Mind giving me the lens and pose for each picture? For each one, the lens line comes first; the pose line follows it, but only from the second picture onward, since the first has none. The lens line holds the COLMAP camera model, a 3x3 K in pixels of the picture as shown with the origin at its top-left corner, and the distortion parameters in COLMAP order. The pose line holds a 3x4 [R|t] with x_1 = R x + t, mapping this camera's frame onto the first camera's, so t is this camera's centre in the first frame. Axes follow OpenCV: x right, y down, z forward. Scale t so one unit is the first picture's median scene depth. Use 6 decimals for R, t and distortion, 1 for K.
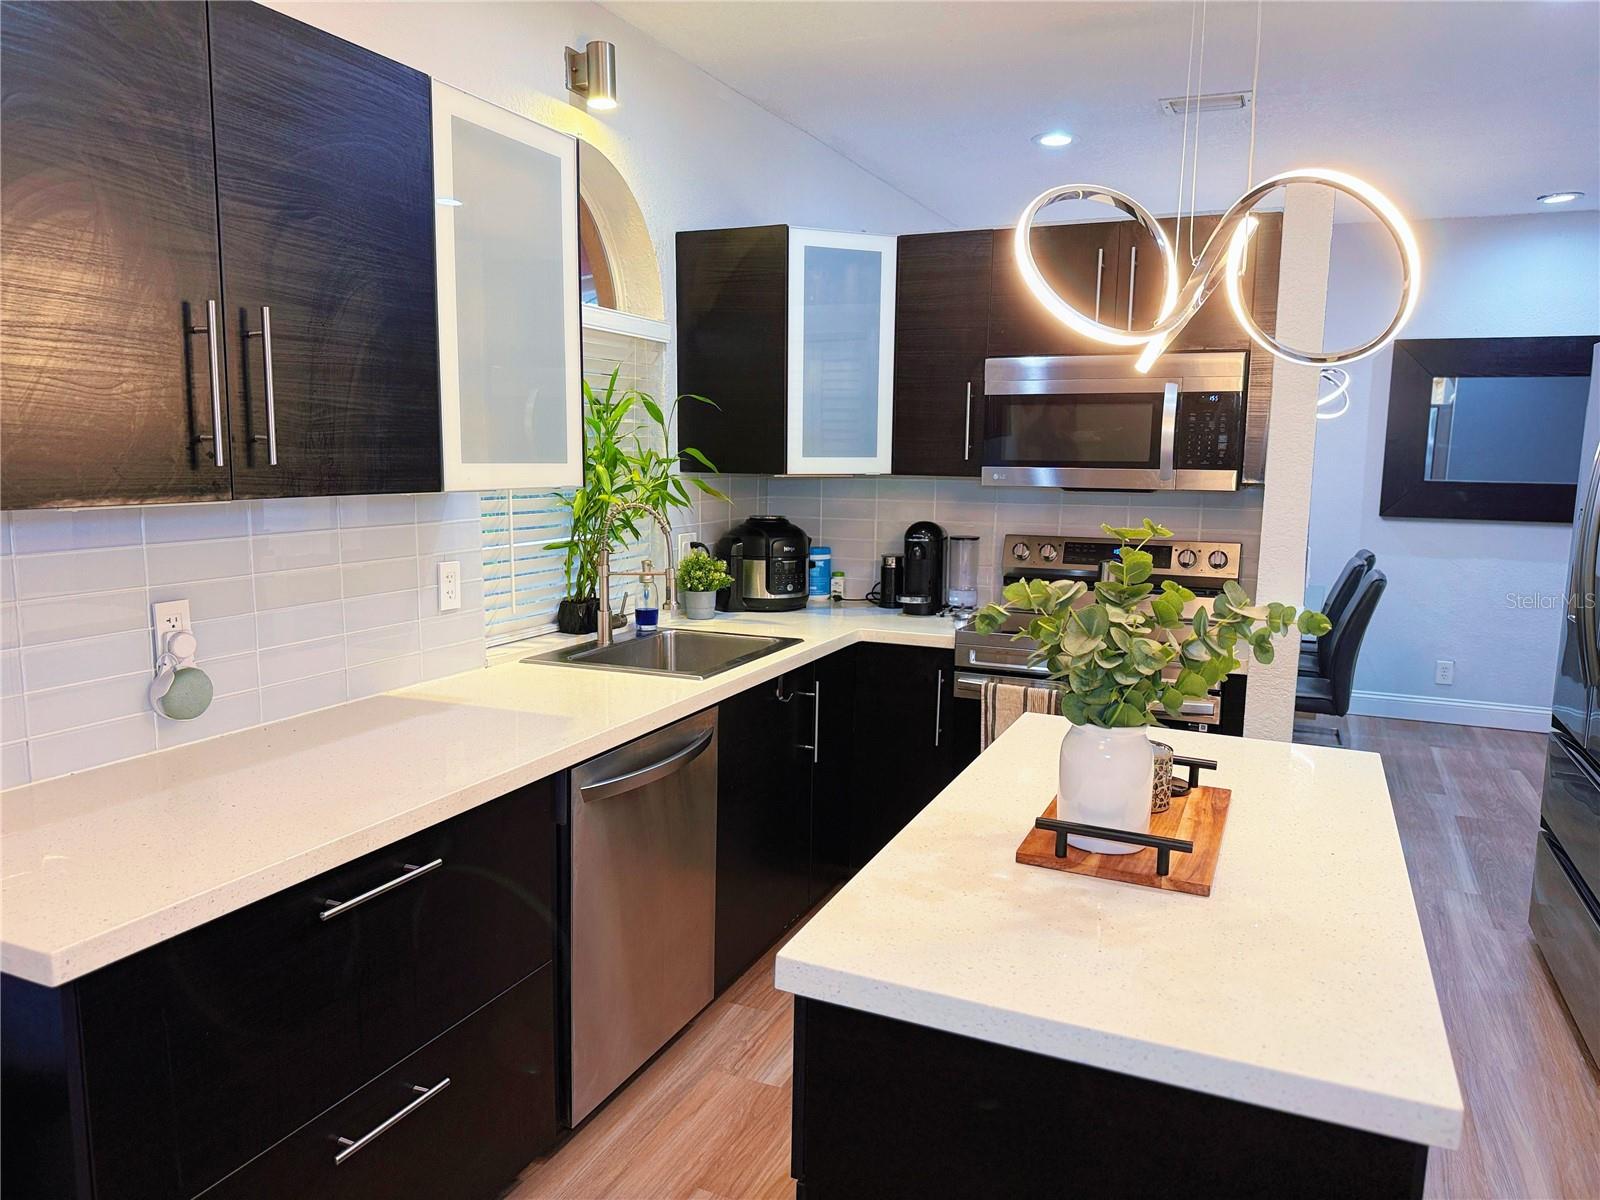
lens RADIAL K [[1117.7, 0, 800.5], [0, 1117.7, 600.0], [0, 0, 1]] dist [-0.002804, -0.002251]
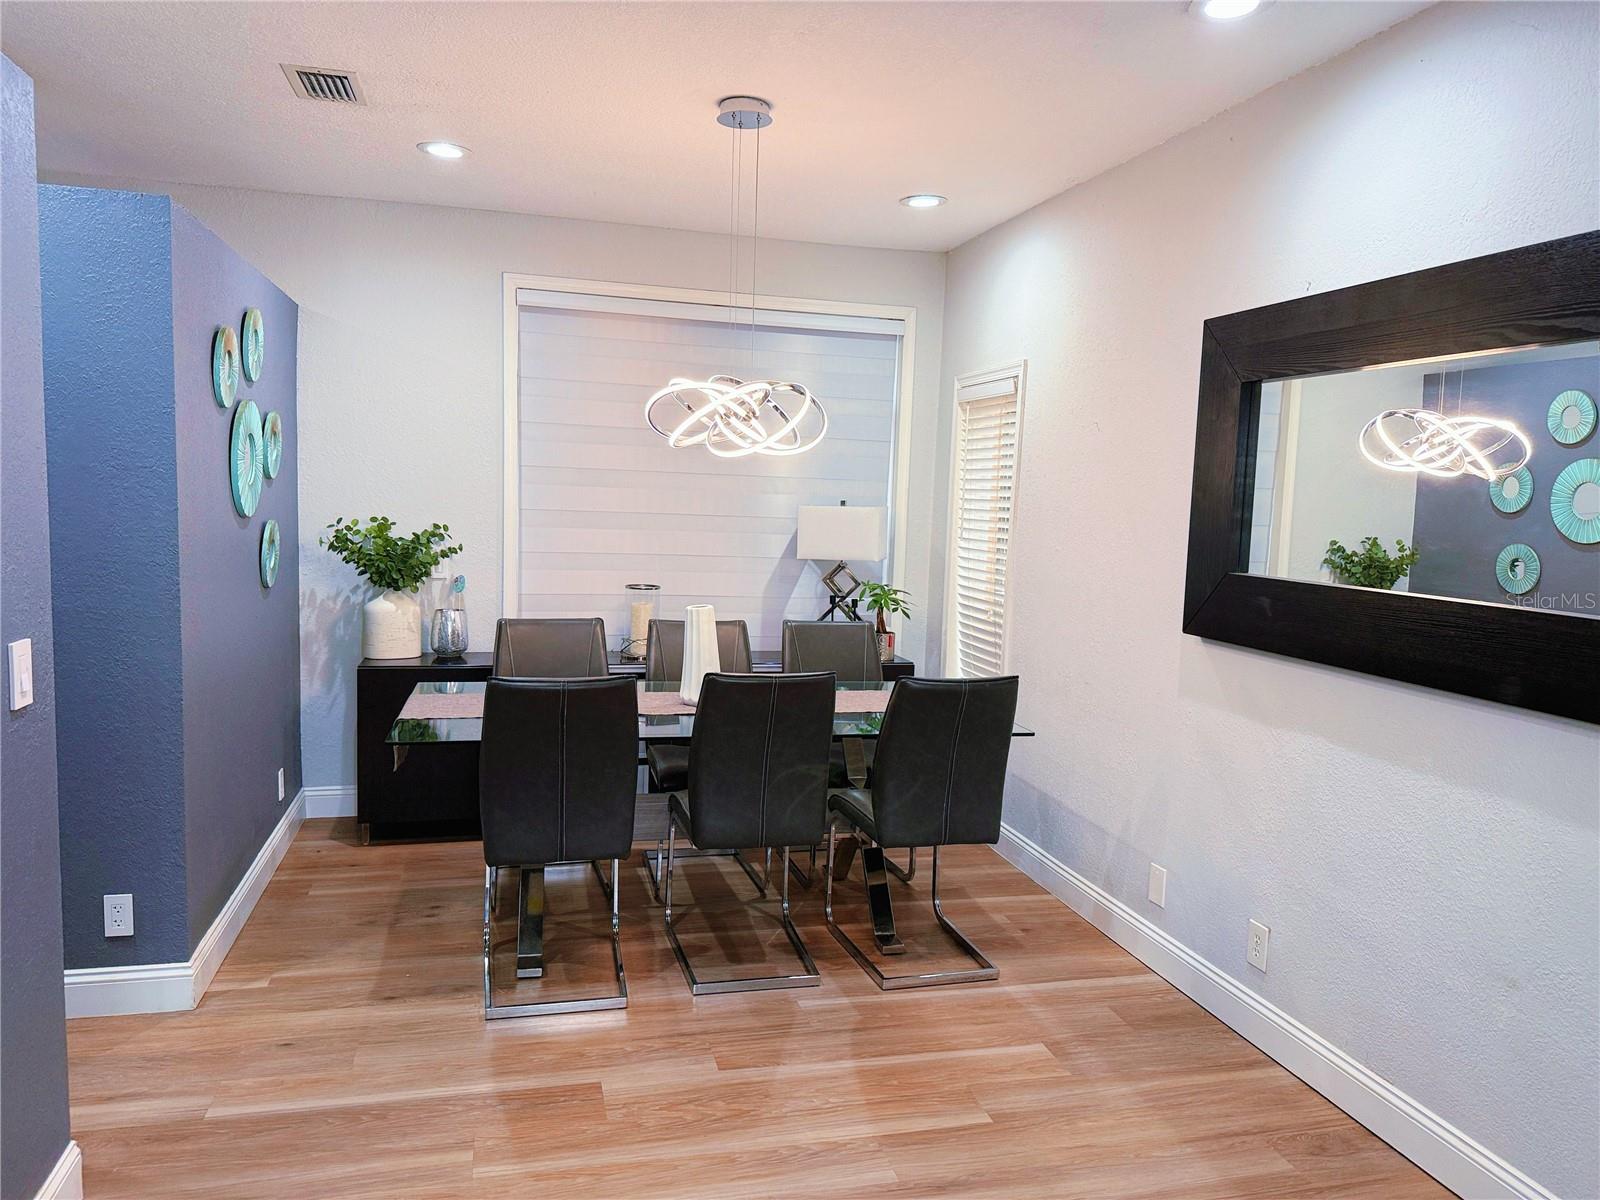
lens RADIAL K [[1122.0, 0, 799.7], [0, 1122.0, 597.9], [0, 0, 1]] dist [0.043449, -0.002983]
pose [[0.628658, 0.075030, -0.774054, 0.969708], [-0.131790, 0.991217, -0.010955, -0.070431], [0.766434, 0.108899, 0.633025, 0.565616]]
